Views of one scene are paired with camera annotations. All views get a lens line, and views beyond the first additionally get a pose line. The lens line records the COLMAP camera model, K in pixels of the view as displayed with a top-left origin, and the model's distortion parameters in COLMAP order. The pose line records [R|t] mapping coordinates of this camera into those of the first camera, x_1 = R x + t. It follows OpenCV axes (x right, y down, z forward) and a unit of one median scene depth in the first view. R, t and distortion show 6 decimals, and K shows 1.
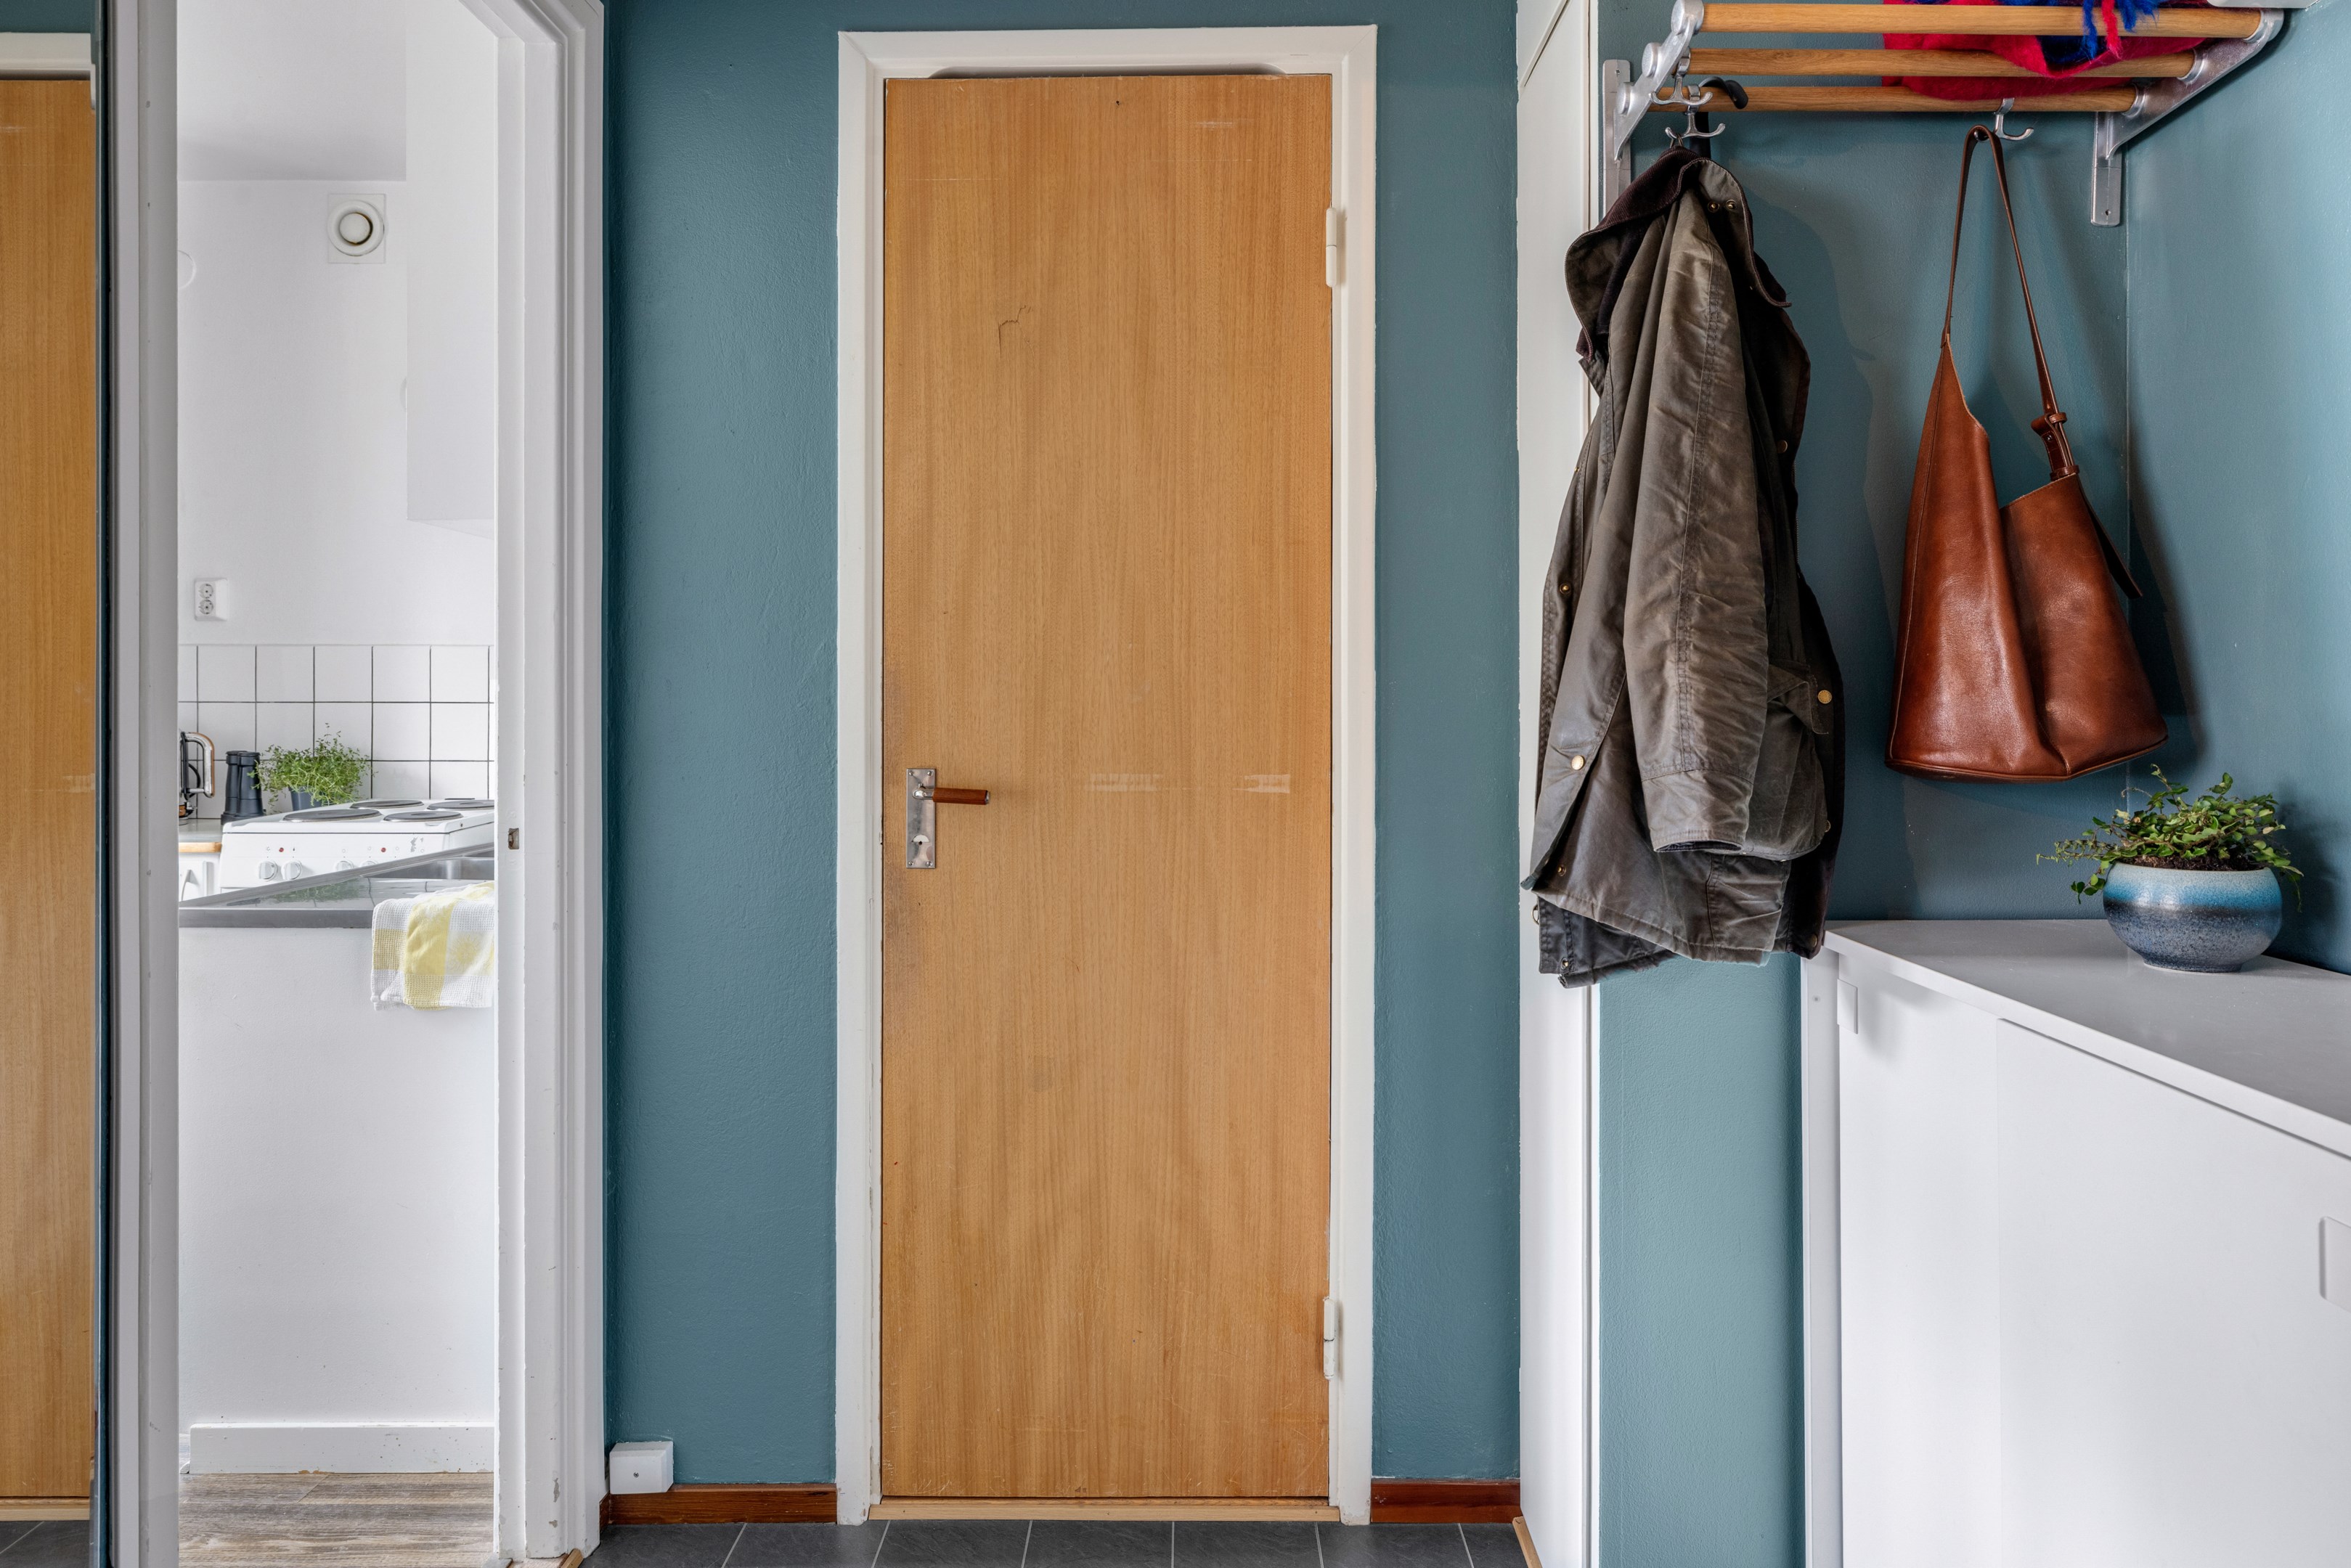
lens RADIAL K [[1451.8, 0, 1193.5], [0, 1451.8, 681.9], [0, 0, 1]] dist [-0.007365, 0.002520]
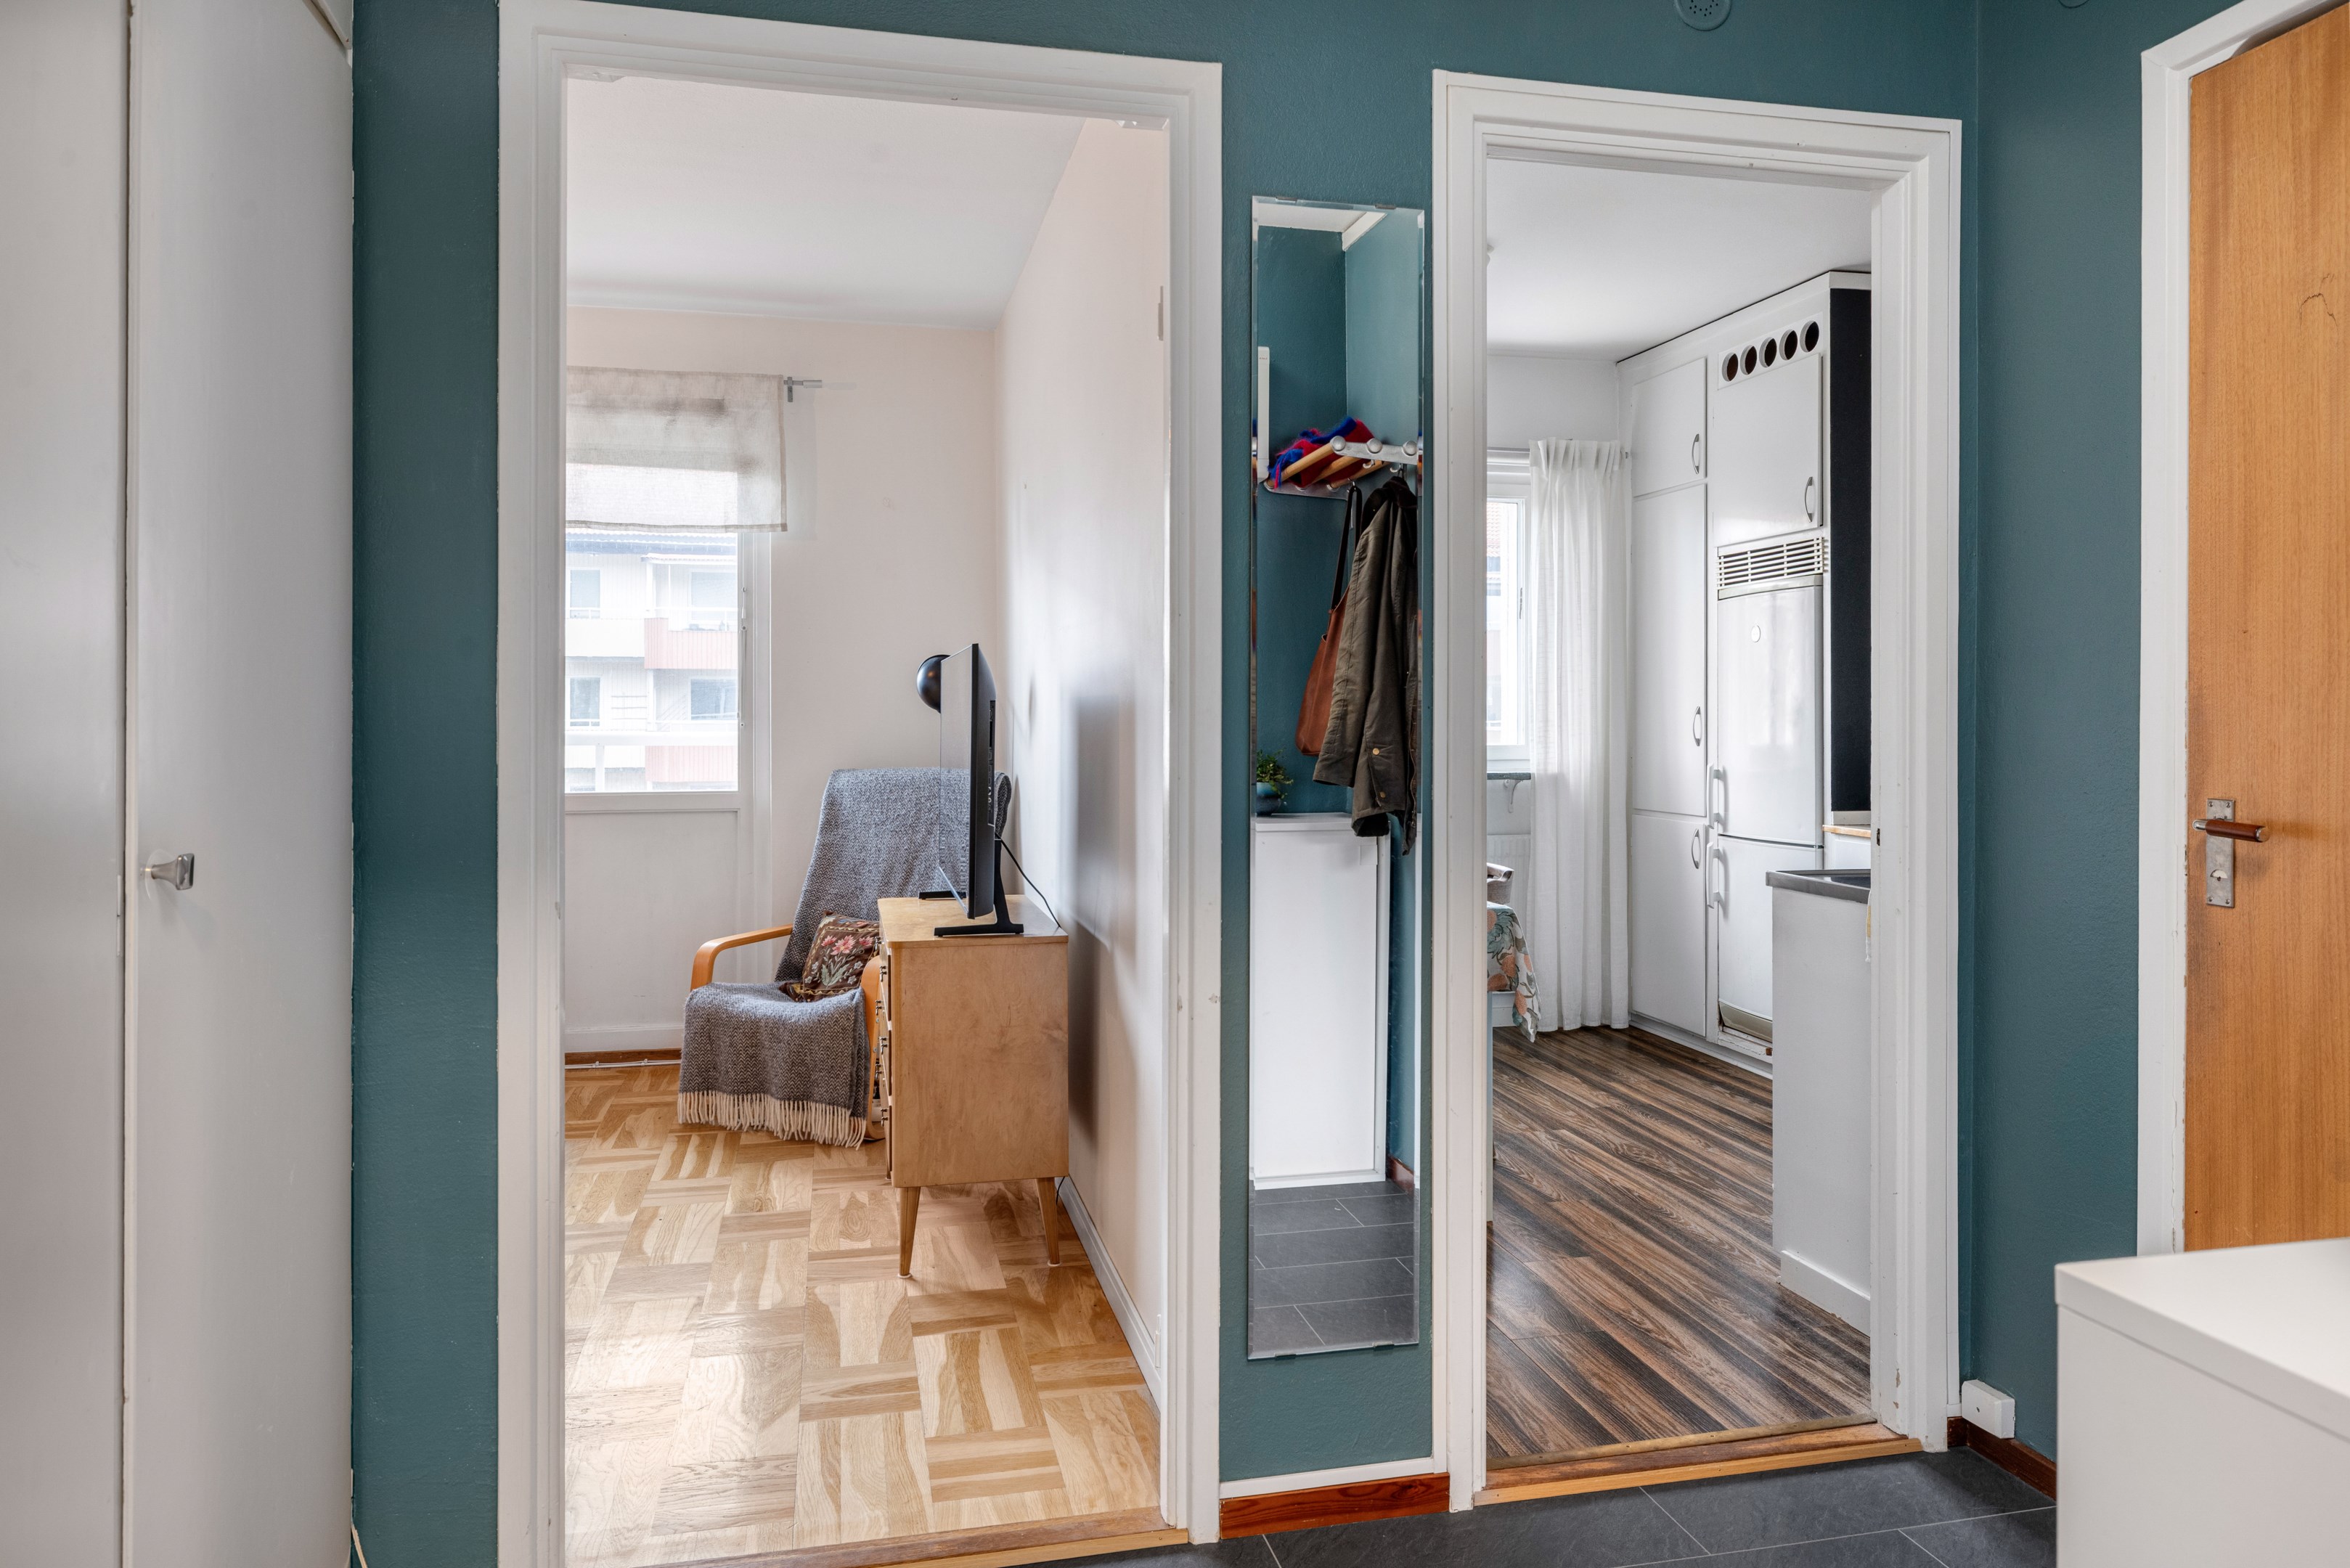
lens RADIAL K [[1573.7, 0, 1193.3], [0, 1573.7, 717.3], [0, 0, 1]] dist [-0.007433, 0.006758]
pose [[0.233142, 0.006681, -0.972420, 0.432704], [0.003051, 0.999966, 0.007602, -0.002128], [0.972438, -0.004739, 0.233114, 0.079457]]
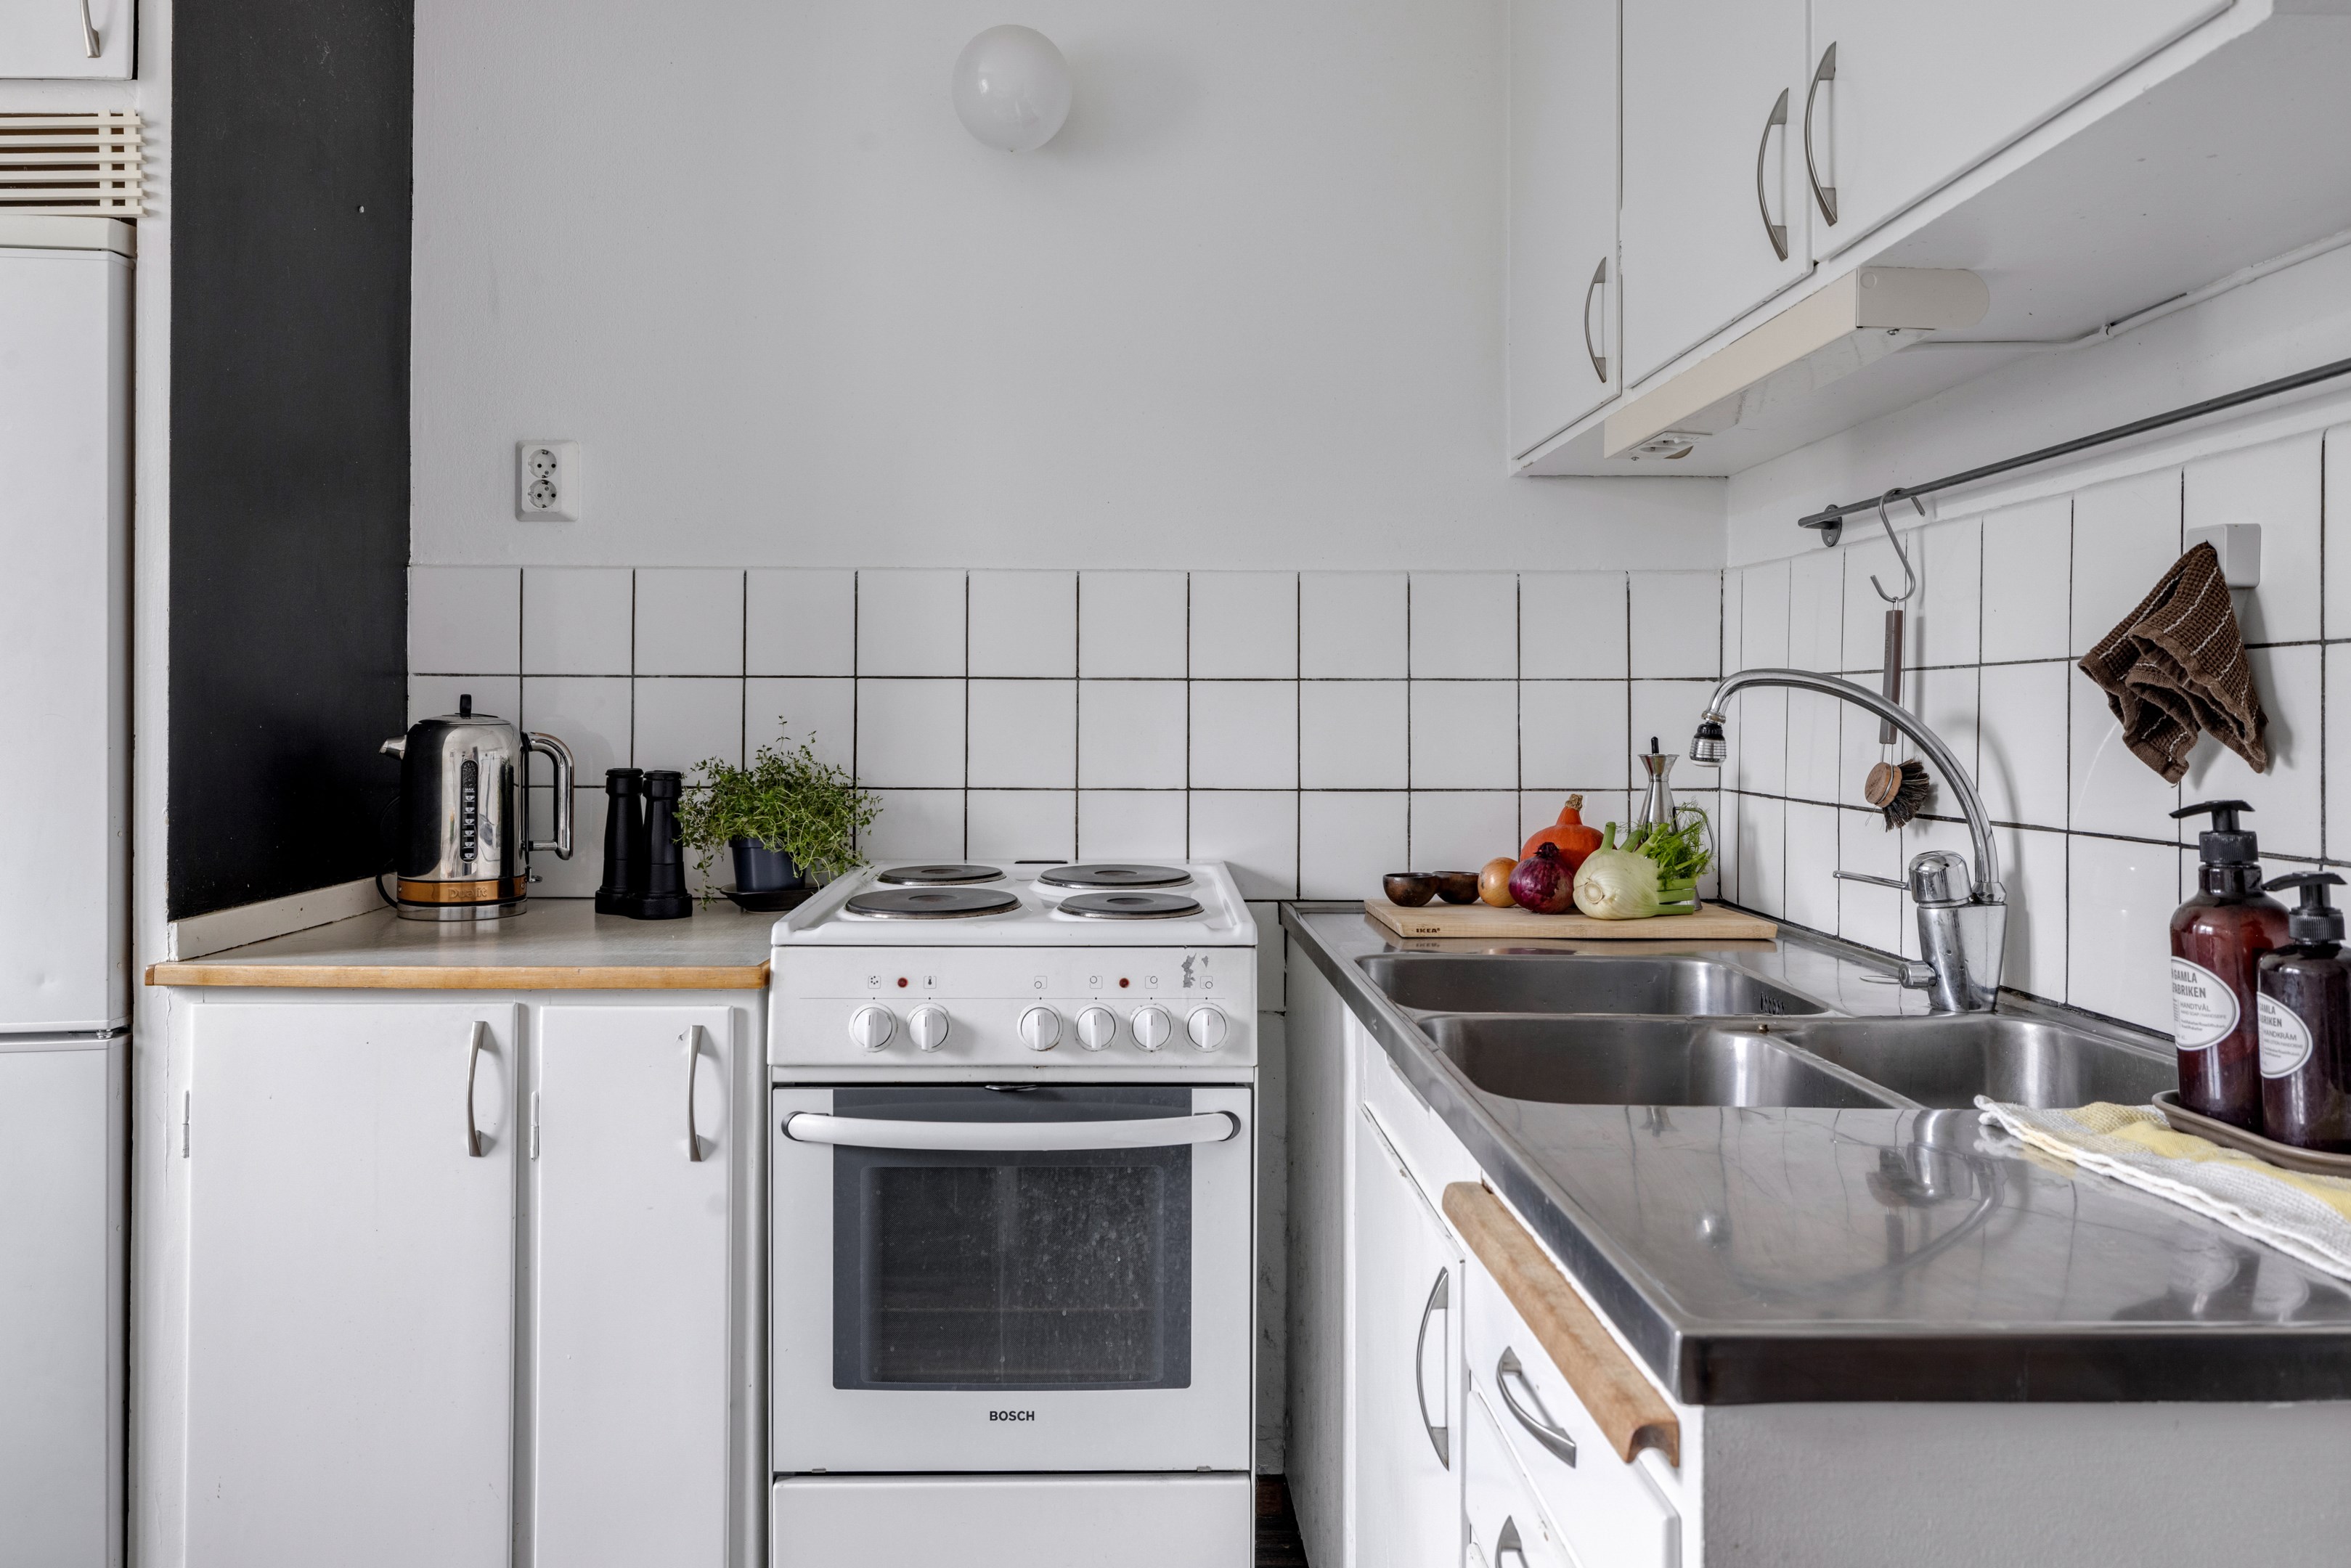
lens RADIAL K [[1635.5, 0, 1113.5], [0, 1635.5, 696.8], [0, 0, 1]] dist [-0.006758, -0.000200]
pose [[0.999917, 0.008927, 0.009322, -0.571401], [-0.008868, 0.999941, -0.006343, 0.028166], [-0.009378, 0.006260, 0.999936, 0.484247]]
